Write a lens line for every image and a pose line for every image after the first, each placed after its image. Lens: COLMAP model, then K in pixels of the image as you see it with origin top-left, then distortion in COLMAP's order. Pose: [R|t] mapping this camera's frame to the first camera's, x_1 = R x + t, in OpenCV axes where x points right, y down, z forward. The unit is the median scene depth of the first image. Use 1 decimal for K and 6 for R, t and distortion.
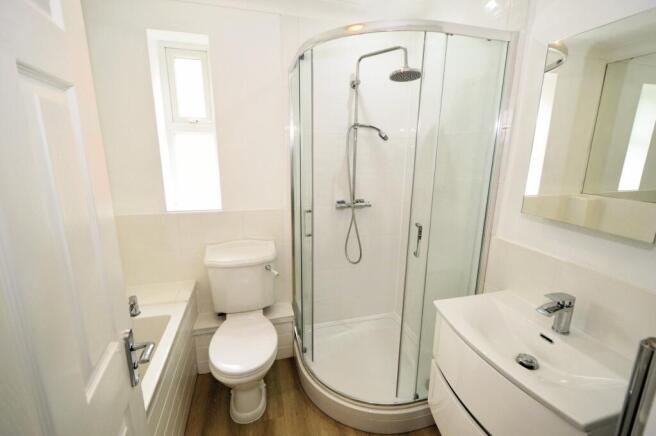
lens RADIAL K [[289.6, 0, 326.1], [0, 289.6, 216.2], [0, 0, 1]] dist [-0.004794, -0.000963]
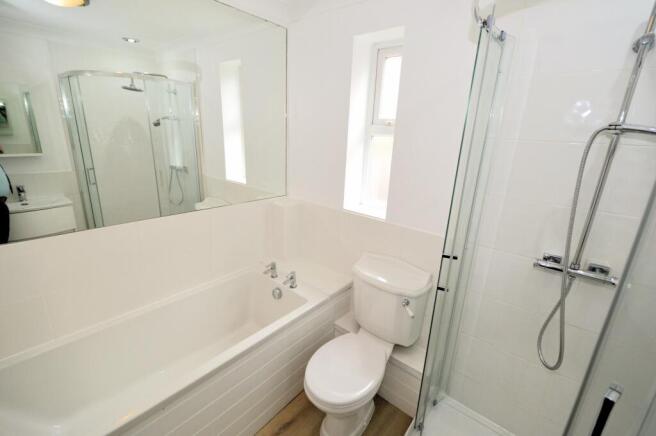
lens RADIAL K [[289.6, 0, 328.0], [0, 289.6, 218.3], [0, 0, 1]] dist [-0.004794, -0.000963]
pose [[0.563363, 0.246610, -0.788546, 0.262099], [-0.233396, 0.963044, 0.134437, -0.111477], [0.792558, 0.108307, 0.600101, 0.310598]]
